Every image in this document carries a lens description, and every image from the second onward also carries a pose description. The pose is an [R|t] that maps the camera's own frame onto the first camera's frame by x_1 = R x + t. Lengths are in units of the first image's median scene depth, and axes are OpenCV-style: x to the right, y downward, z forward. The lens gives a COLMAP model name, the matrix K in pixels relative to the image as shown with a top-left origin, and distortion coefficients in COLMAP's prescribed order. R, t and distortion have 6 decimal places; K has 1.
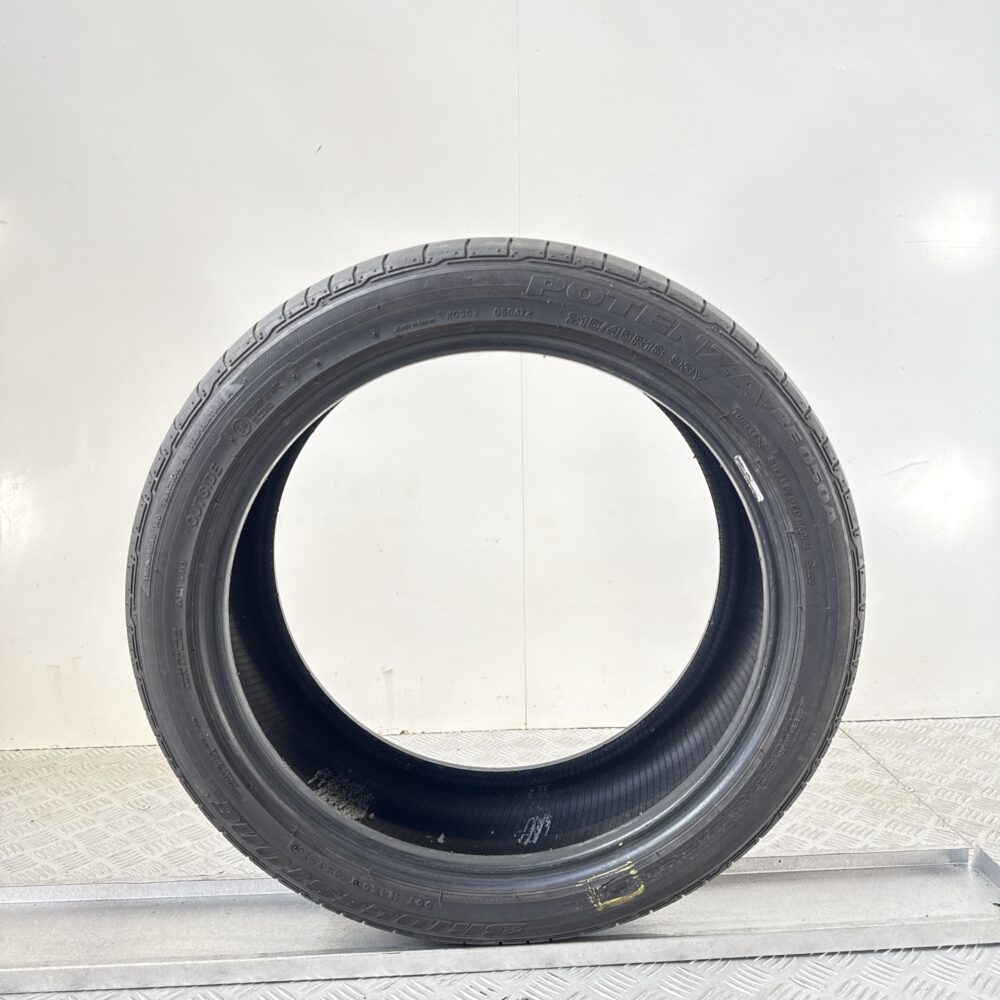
lens RADIAL K [[944.8, 0, 501.5], [0, 944.8, 498.0], [0, 0, 1]] dist [0.000140, 0.000000]
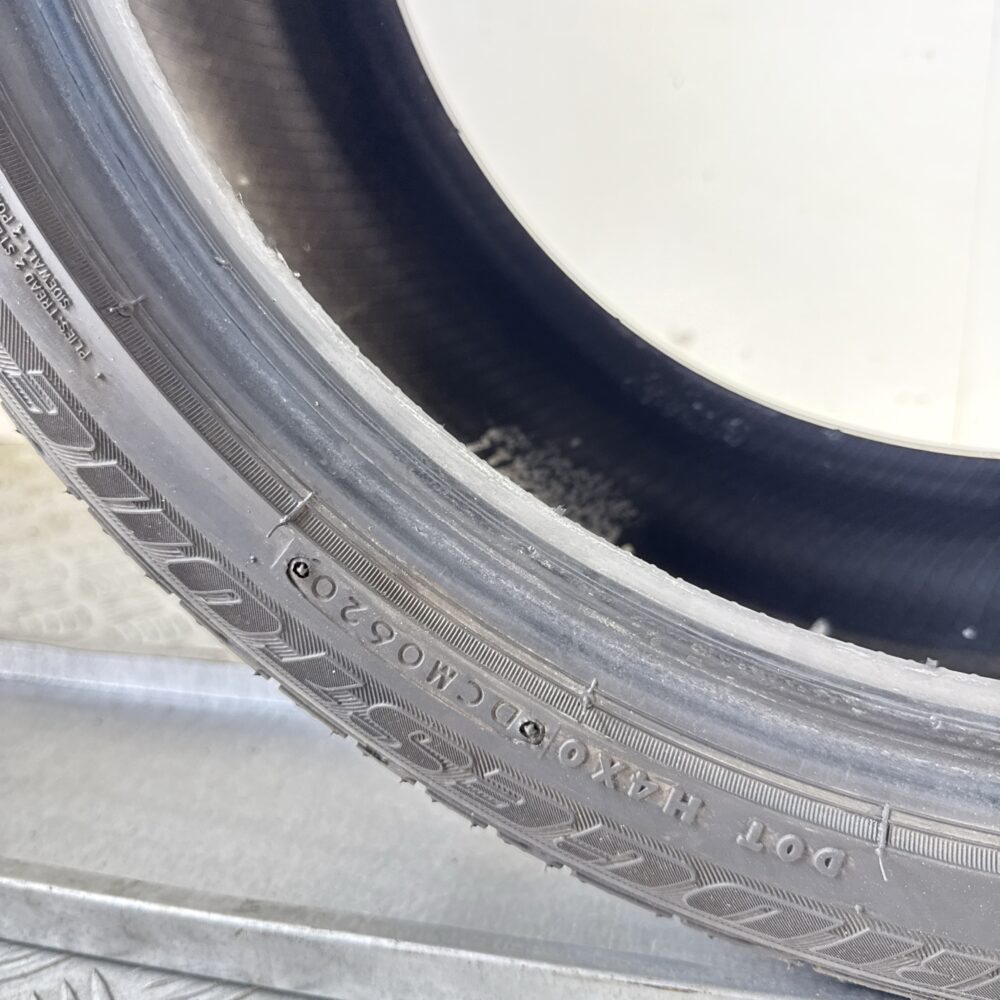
lens RADIAL K [[944.8, 0, 494.9], [0, 944.8, 503.6], [0, 0, 1]] dist [0.000140, 0.000000]
pose [[0.951773, 0.067477, -0.299291, -0.091151], [-0.012202, 0.983068, 0.182833, 0.297525], [0.306560, -0.170364, 0.936481, 0.761771]]
